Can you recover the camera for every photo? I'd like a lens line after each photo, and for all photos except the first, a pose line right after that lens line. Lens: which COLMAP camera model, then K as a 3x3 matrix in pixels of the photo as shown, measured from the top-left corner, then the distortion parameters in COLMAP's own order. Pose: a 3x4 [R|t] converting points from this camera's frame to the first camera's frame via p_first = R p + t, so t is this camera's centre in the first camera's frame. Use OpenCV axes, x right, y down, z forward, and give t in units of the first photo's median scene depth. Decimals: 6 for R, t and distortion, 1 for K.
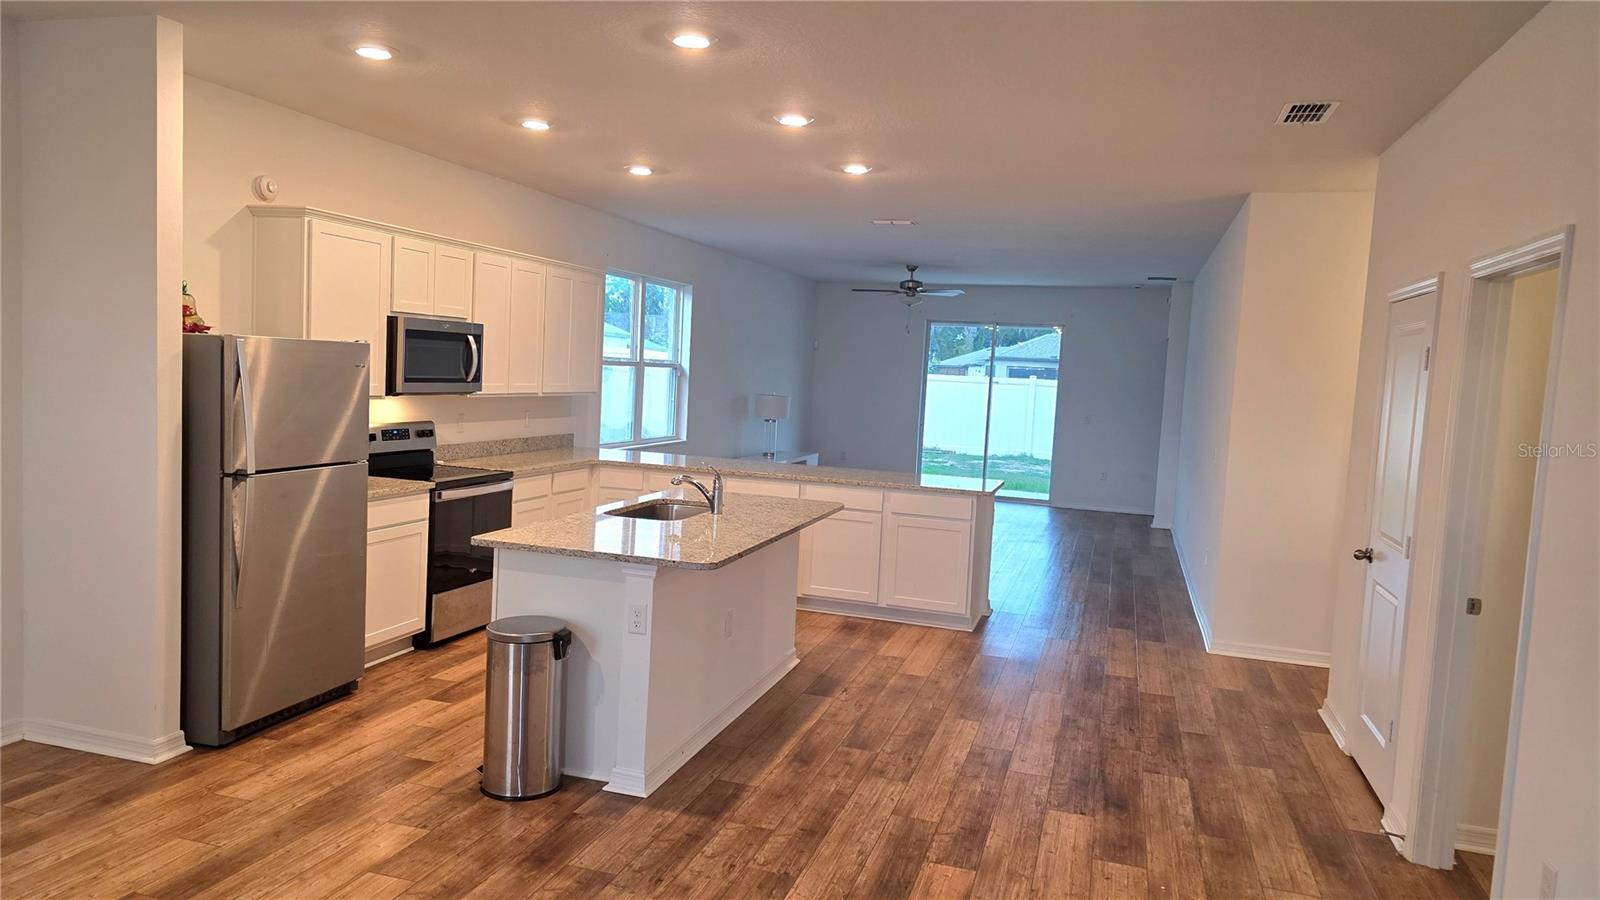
lens RADIAL K [[1019.9, 0, 800.0], [0, 1019.9, 450.0], [0, 0, 1]] dist [-0.000604, -0.001242]
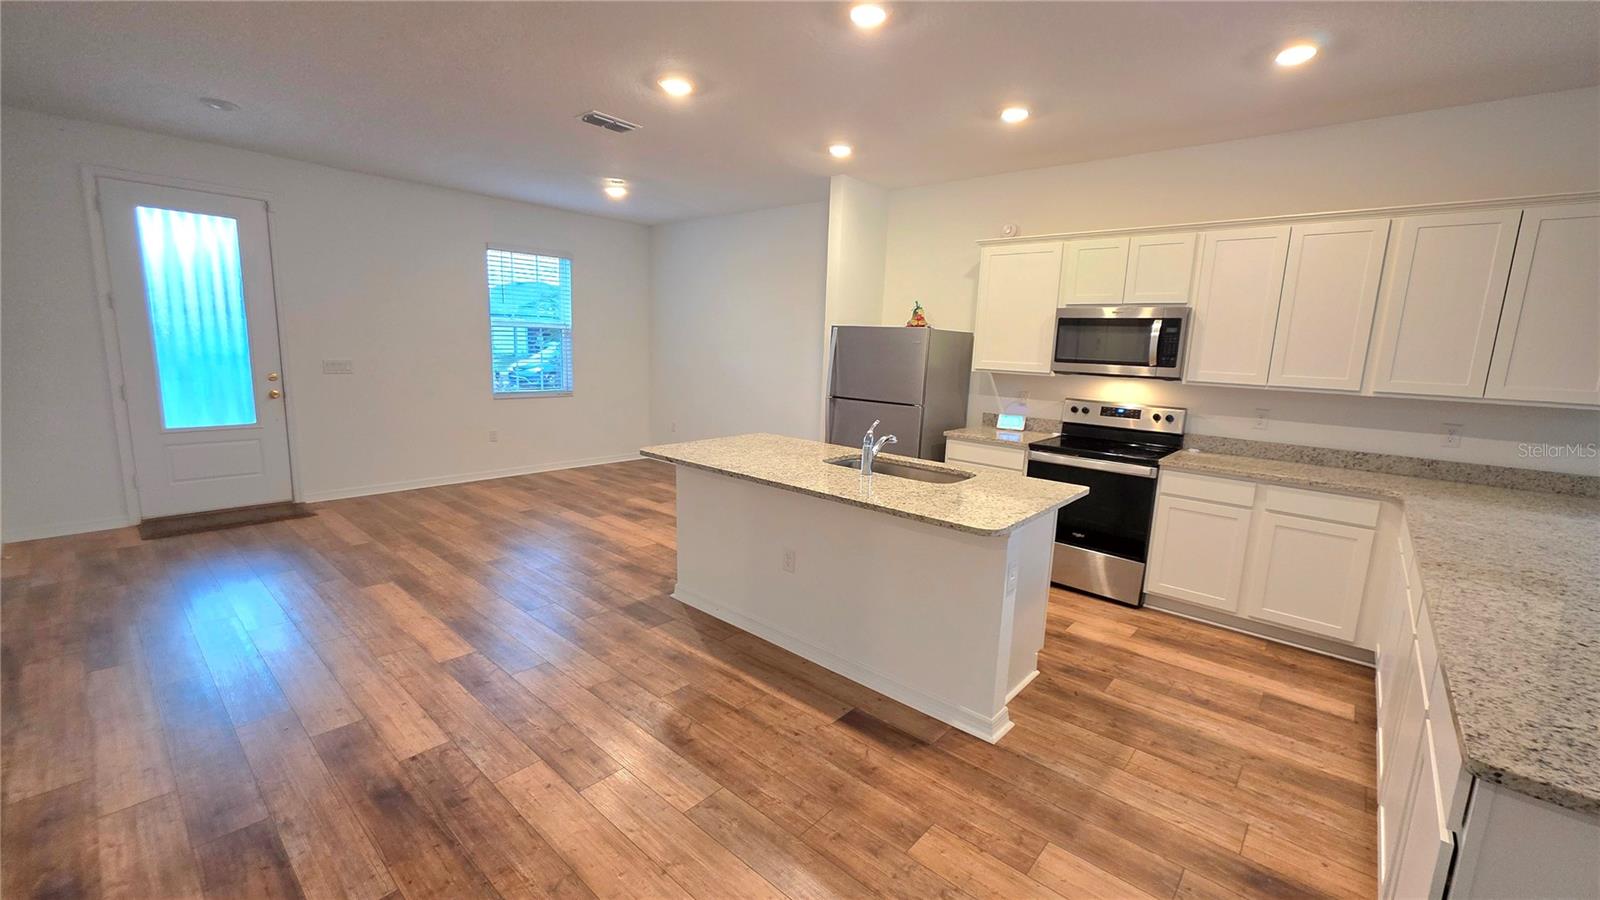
lens RADIAL K [[642.8, 0, 794.8], [0, 642.8, 445.8], [0, 0, 1]] dist [0.001784, -0.000087]
pose [[-0.398837, 0.089772, -0.912617, 0.616266], [-0.130160, 0.979579, 0.153243, -0.062460], [0.907737, 0.179905, -0.379008, 1.405922]]
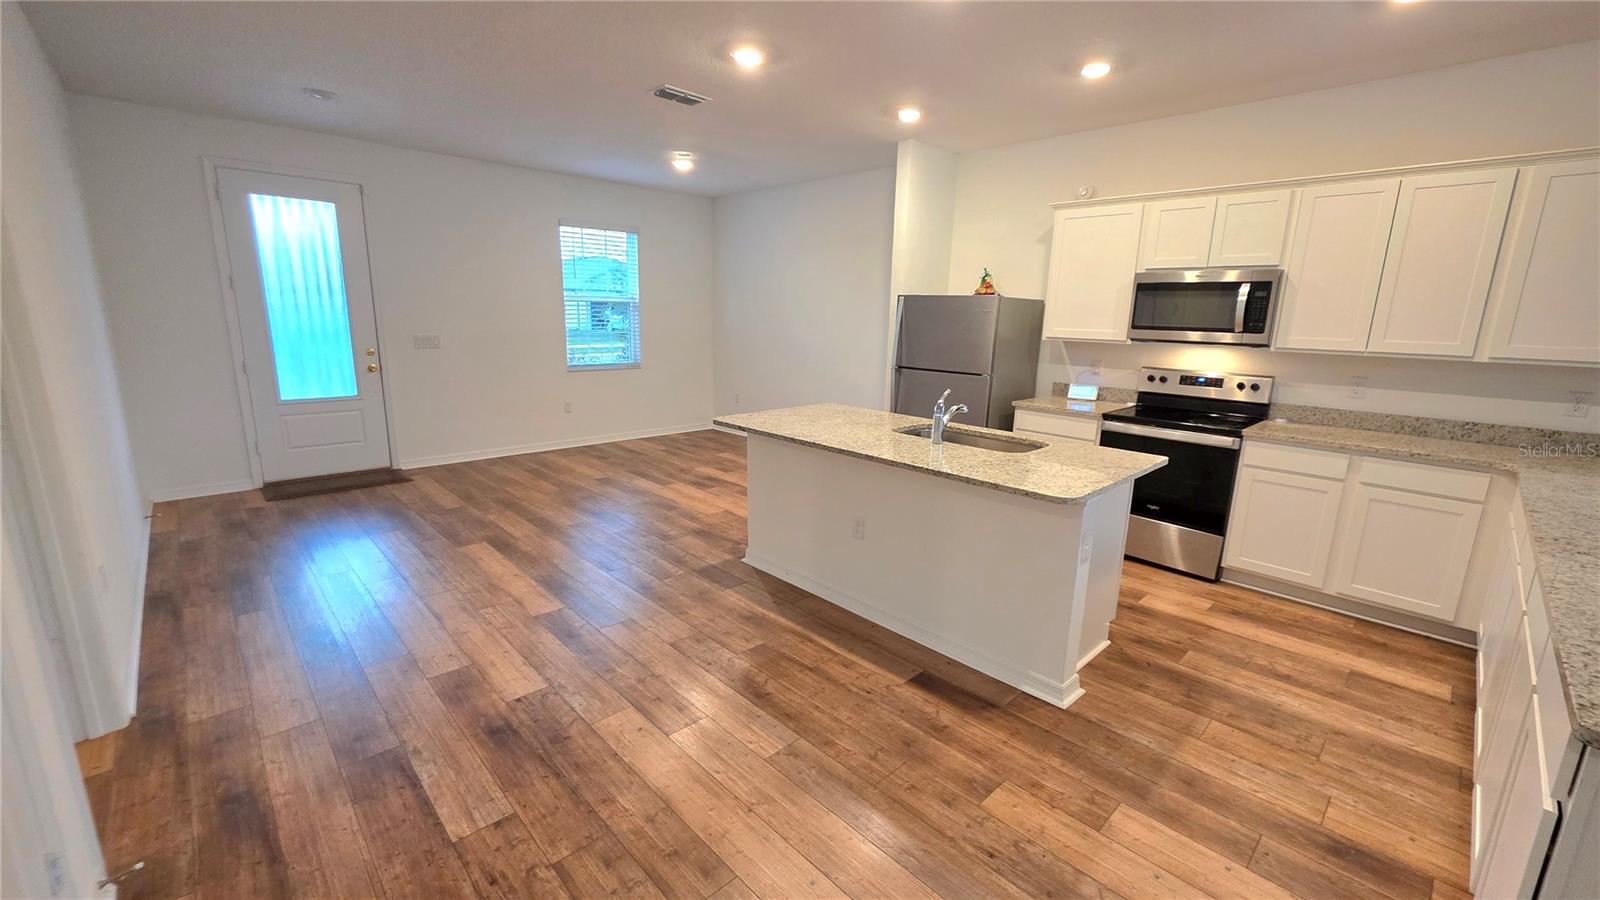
lens RADIAL K [[643.8, 0, 795.4], [0, 643.8, 446.2], [0, 0, 1]] dist [0.001590, 0.000022]
pose [[-0.475404, 0.128402, -0.870347, 0.639802], [-0.116902, 0.971299, 0.207150, -0.059875], [0.871966, 0.200226, -0.446749, 1.397223]]
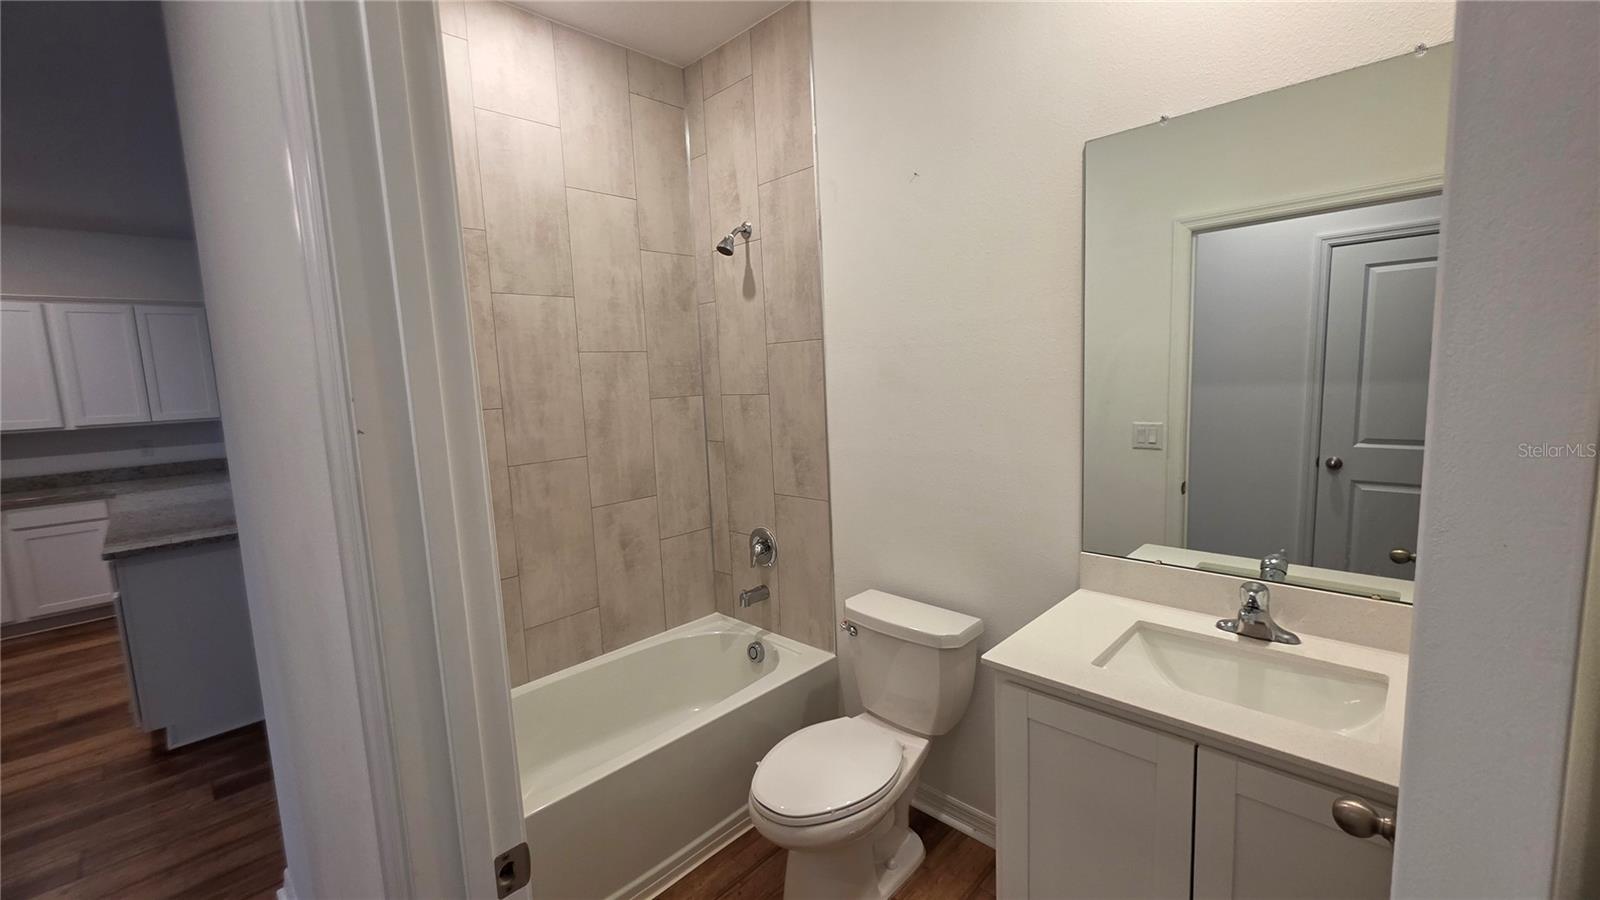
lens RADIAL K [[642.8, 0, 794.8], [0, 642.8, 445.8], [0, 0, 1]] dist [0.001784, -0.000087]
pose [[0.890138, -0.034154, -0.454409, 1.244090], [0.049060, 0.998574, 0.021050, -0.026063], [0.453042, -0.041031, 0.890544, 1.308755]]
